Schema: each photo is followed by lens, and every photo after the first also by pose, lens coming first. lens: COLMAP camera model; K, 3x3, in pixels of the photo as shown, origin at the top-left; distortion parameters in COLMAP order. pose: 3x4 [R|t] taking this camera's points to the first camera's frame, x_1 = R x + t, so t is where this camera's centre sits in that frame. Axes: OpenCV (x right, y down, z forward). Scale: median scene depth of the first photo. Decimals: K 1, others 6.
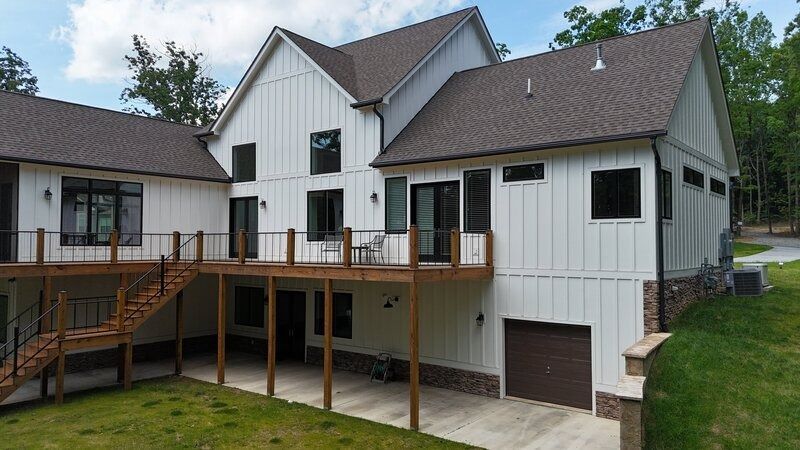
lens RADIAL K [[585.1, 0, 400.6], [0, 585.1, 229.7], [0, 0, 1]] dist [0.068901, -0.061564]
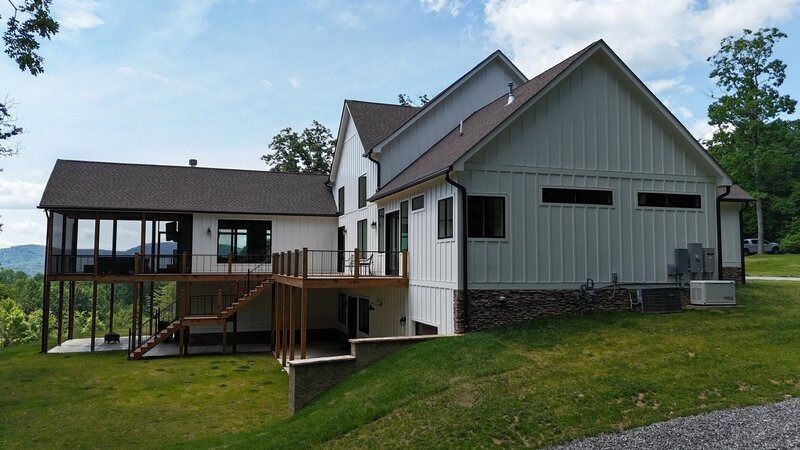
lens RADIAL K [[585.1, 0, 400.2], [0, 585.1, 224.7], [0, 0, 1]] dist [0.068901, -0.061564]
pose [[0.831698, -0.039746, -0.553804, 0.763602], [0.016615, 0.998769, -0.046728, 0.005765], [0.554980, 0.029662, 0.831335, -0.045795]]
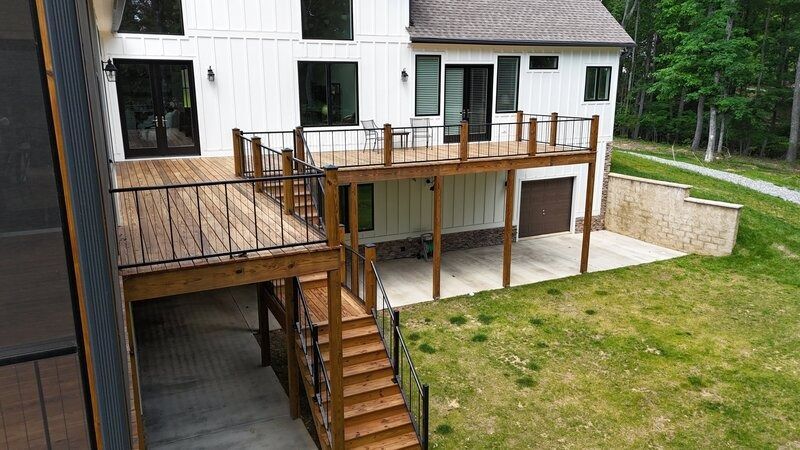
lens RADIAL K [[585.1, 0, 400.3], [0, 585.1, 227.1], [0, 0, 1]] dist [0.068901, -0.061564]
pose [[0.427715, -0.190521, 0.883607, -0.965958], [0.002285, 0.977760, 0.209716, -0.016786], [-0.903911, -0.087679, 0.418638, 0.637044]]
